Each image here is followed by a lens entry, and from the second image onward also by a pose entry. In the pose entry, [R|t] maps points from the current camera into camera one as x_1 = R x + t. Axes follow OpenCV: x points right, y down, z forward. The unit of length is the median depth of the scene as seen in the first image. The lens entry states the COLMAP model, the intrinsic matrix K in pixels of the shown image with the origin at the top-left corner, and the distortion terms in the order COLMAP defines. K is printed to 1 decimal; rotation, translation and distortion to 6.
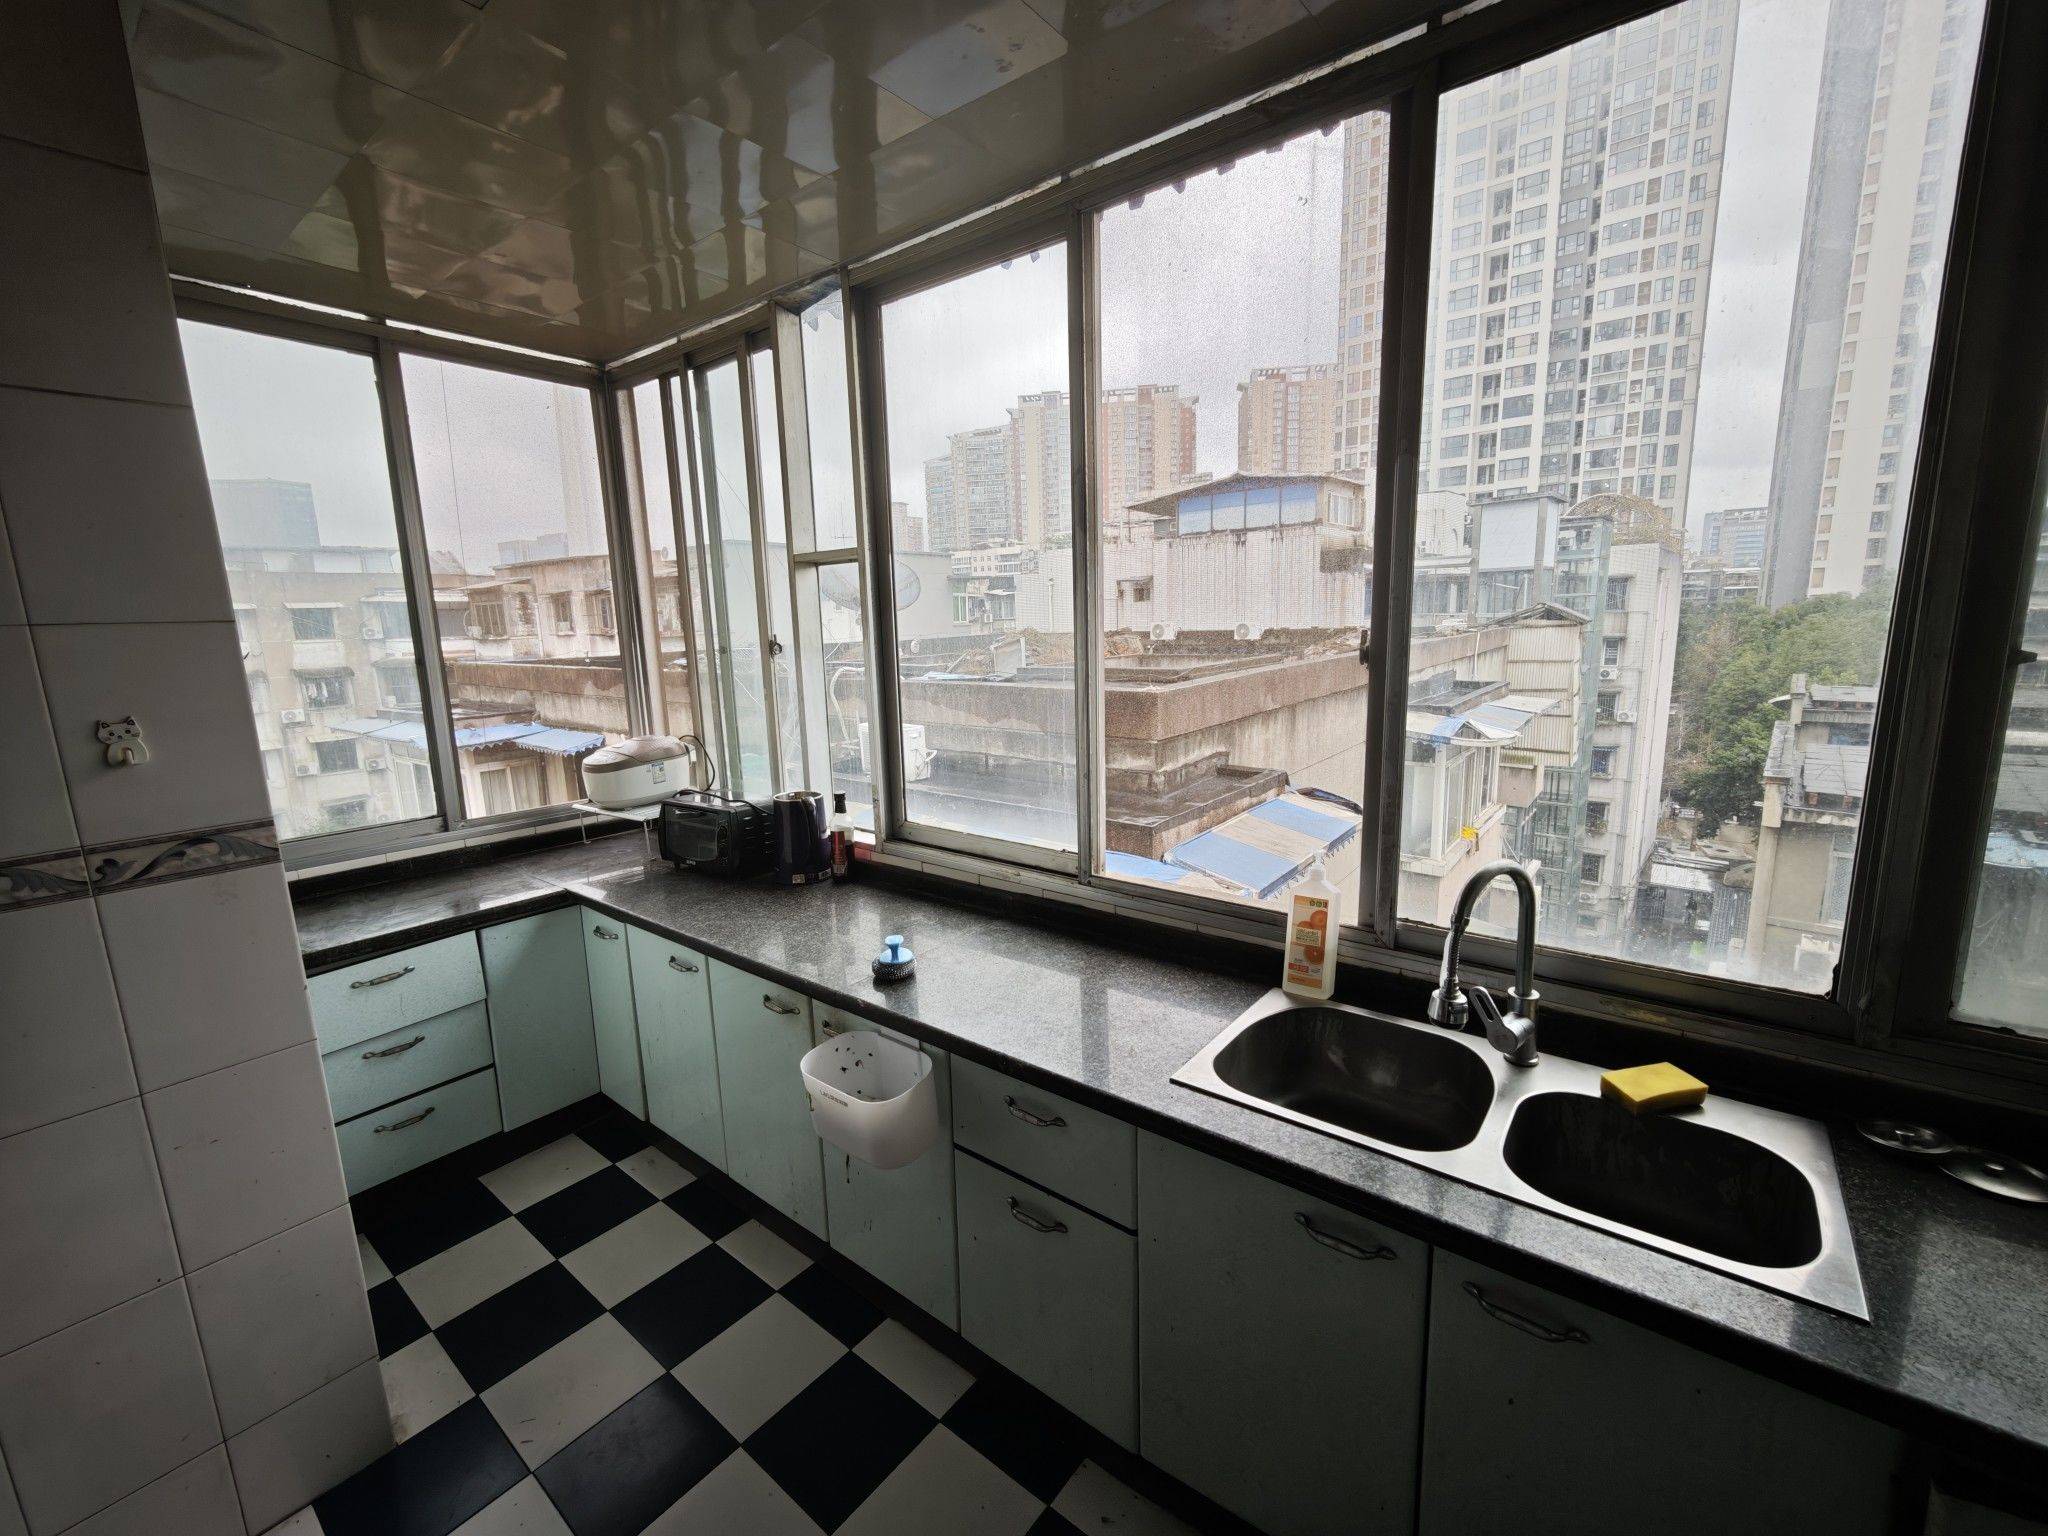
lens RADIAL K [[838.3, 0, 1025.2], [0, 838.3, 773.0], [0, 0, 1]] dist [-0.000050, 0.000339]
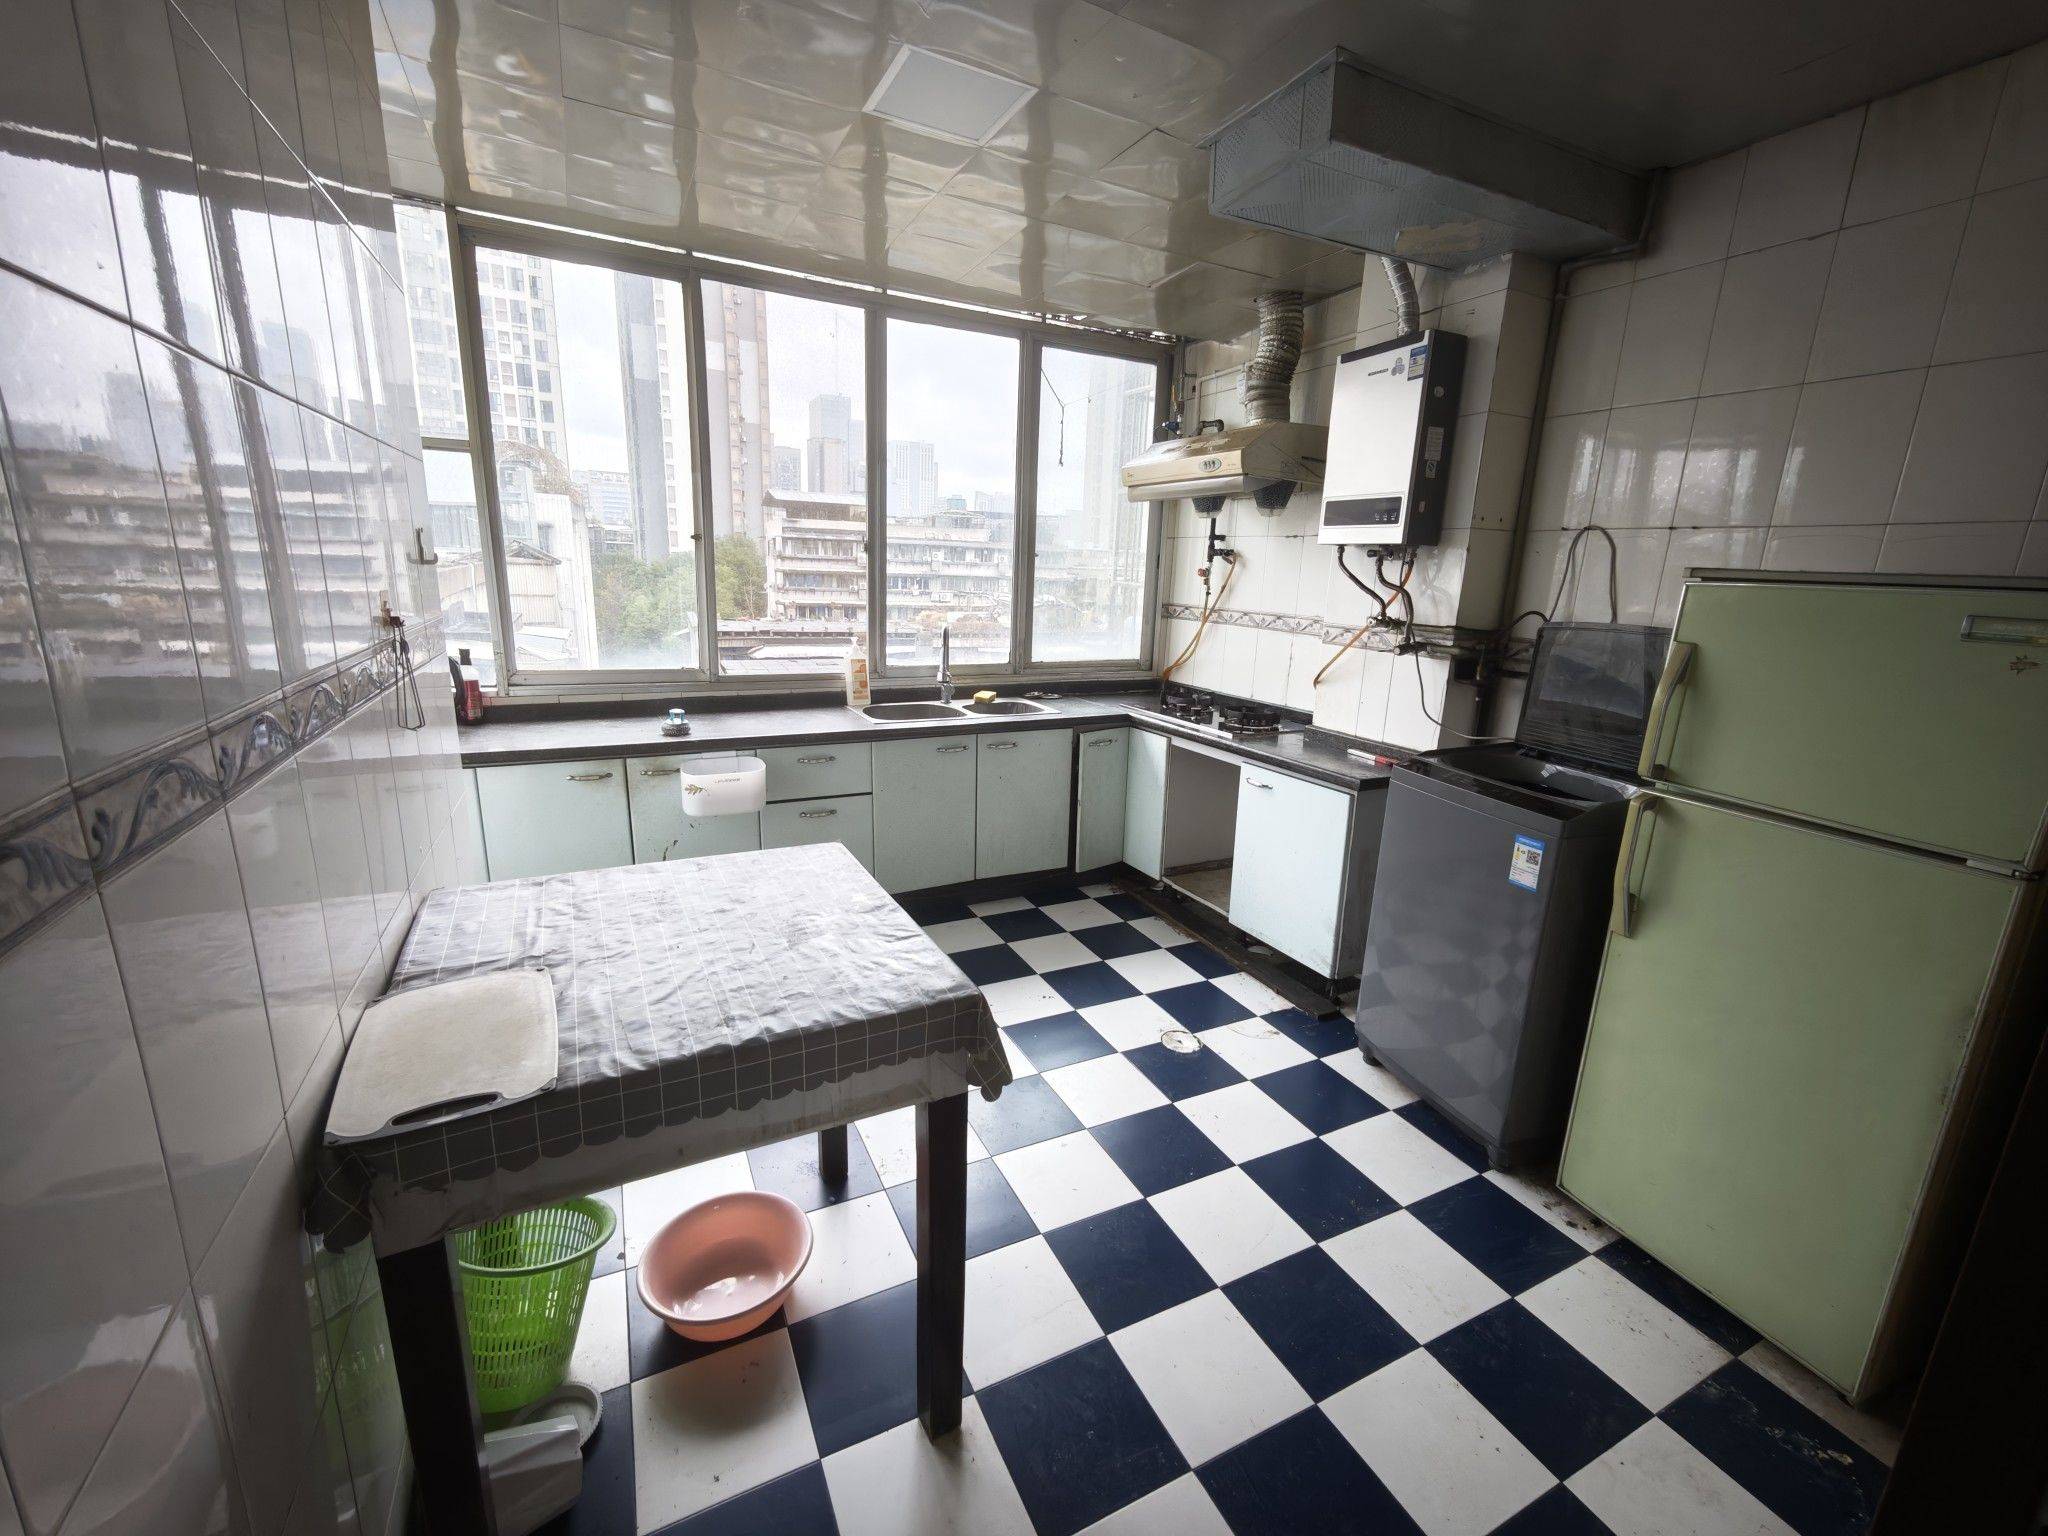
lens RADIAL K [[838.3, 0, 1025.2], [0, 838.3, 773.0], [0, 0, 1]] dist [-0.000050, 0.000339]
pose [[0.422742, -0.170632, 0.890041, -1.032227], [0.113311, 0.984360, 0.134895, 0.136544], [-0.899138, 0.043826, 0.435465, -0.231793]]
